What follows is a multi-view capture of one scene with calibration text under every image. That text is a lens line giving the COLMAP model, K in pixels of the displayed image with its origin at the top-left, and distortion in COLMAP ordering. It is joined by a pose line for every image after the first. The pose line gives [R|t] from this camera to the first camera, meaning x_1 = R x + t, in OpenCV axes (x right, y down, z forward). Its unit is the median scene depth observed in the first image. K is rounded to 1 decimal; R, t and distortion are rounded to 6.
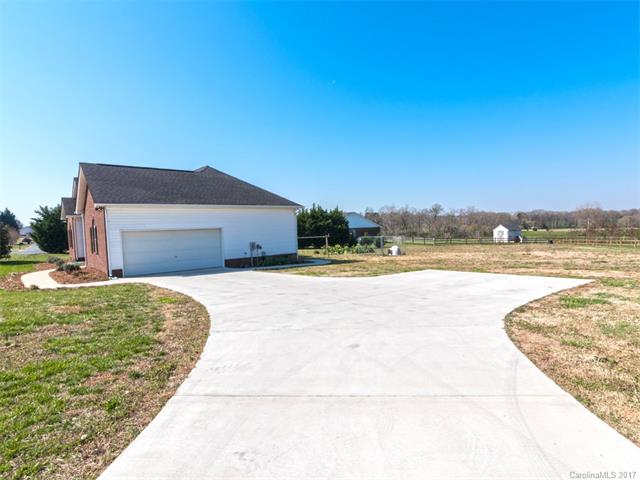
lens RADIAL K [[318.2, 0, 320.0], [0, 318.2, 240.0], [0, 0, 1]] dist [-0.000380, -0.000075]
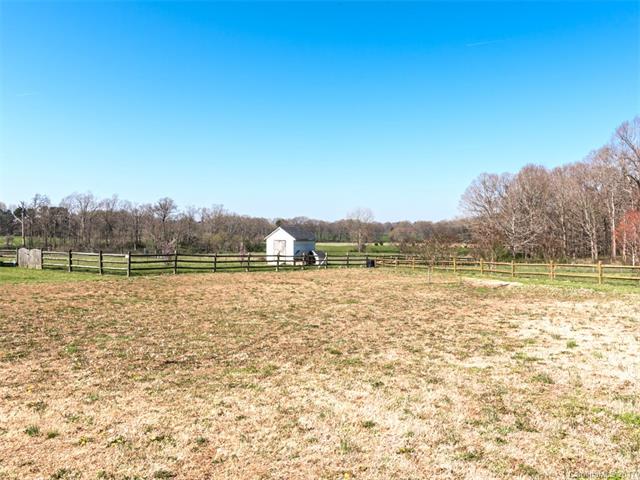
lens RADIAL K [[483.1, 0, 320.0], [0, 483.1, 240.0], [0, 0, 1]] dist [0.000384, 0.000116]
pose [[0.793558, 0.025874, 0.607944, 0.046270], [-0.005298, 0.999351, -0.035616, -0.000847], [-0.608472, 0.025042, 0.793180, 0.103321]]
